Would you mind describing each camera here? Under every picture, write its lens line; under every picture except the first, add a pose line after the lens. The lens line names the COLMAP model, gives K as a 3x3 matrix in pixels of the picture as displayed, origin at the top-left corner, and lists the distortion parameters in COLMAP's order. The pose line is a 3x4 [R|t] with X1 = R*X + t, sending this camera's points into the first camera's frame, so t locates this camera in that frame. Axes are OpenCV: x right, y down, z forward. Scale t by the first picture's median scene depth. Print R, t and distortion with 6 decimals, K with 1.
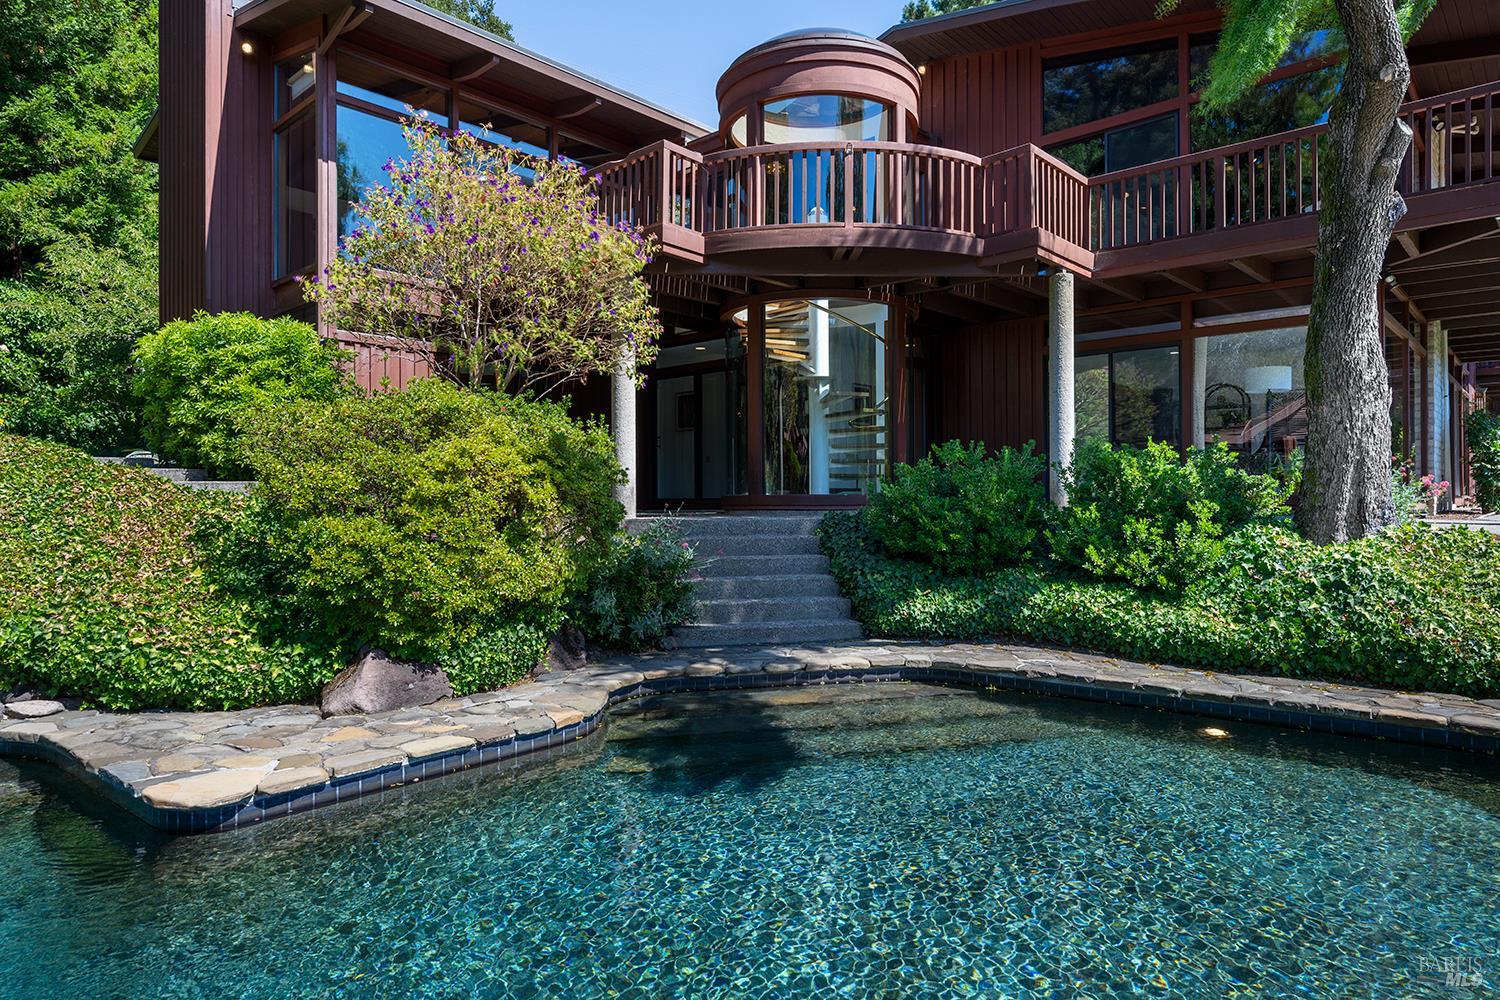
lens RADIAL K [[893.6, 0, 758.2], [0, 893.6, 493.6], [0, 0, 1]] dist [-0.000155, -0.001969]
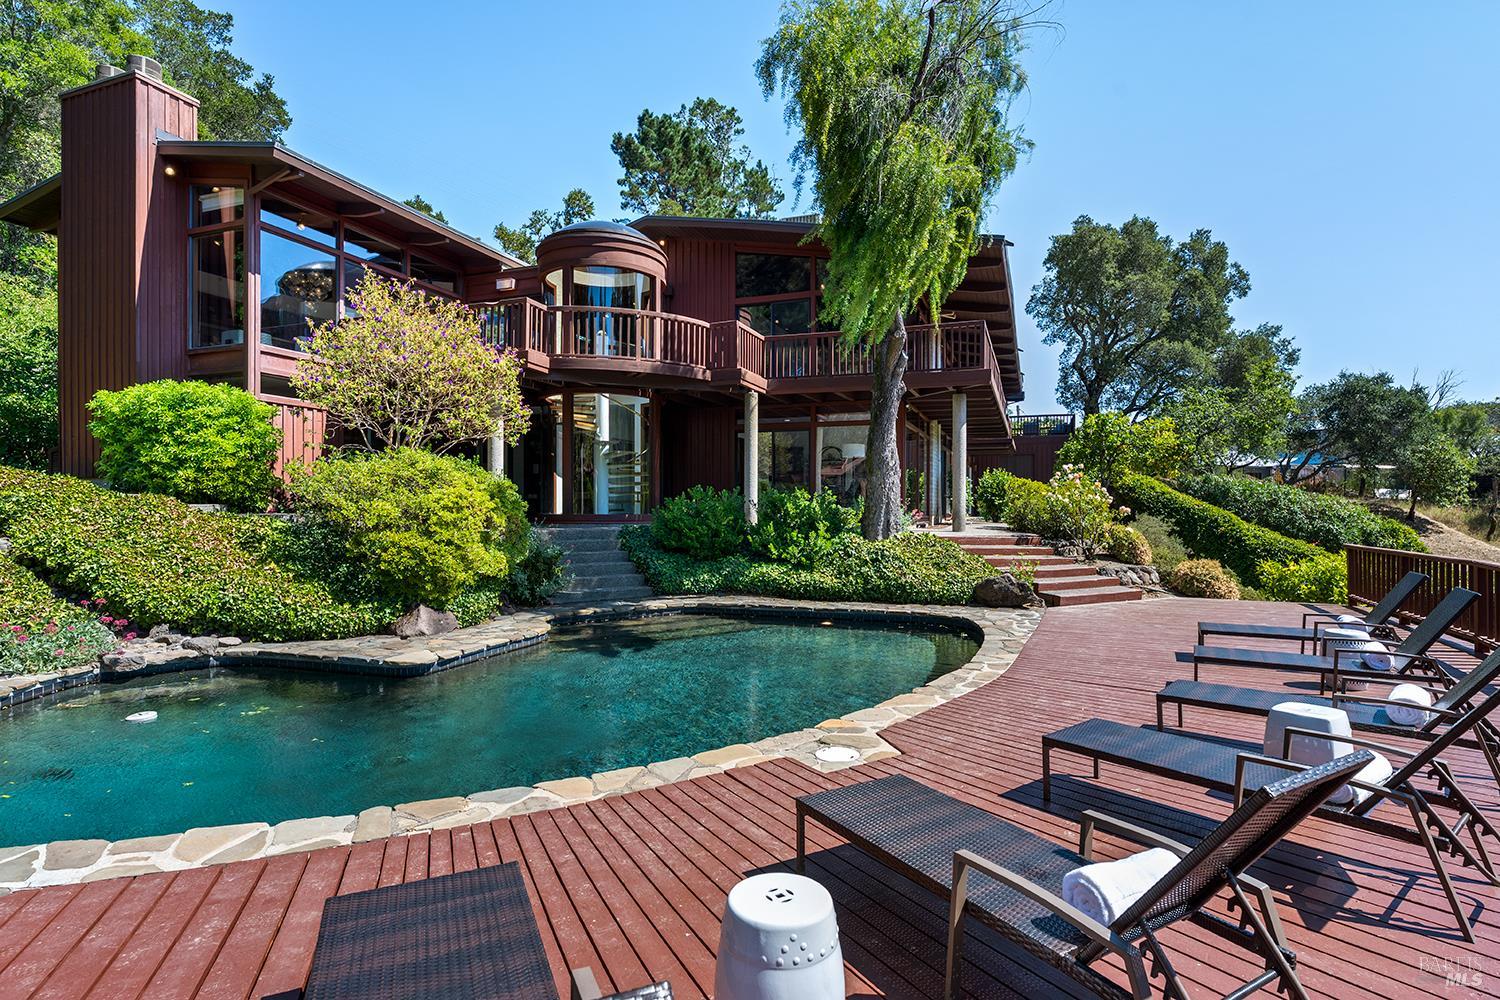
lens RADIAL K [[720.1, 0, 747.4], [0, 720.1, 508.1], [0, 0, 1]] dist [0.002217, -0.000219]
pose [[0.933401, 0.007337, 0.358759, -0.251425], [-0.009122, 0.999953, 0.003282, -0.025182], [-0.358718, -0.006336, 0.933424, -0.474030]]
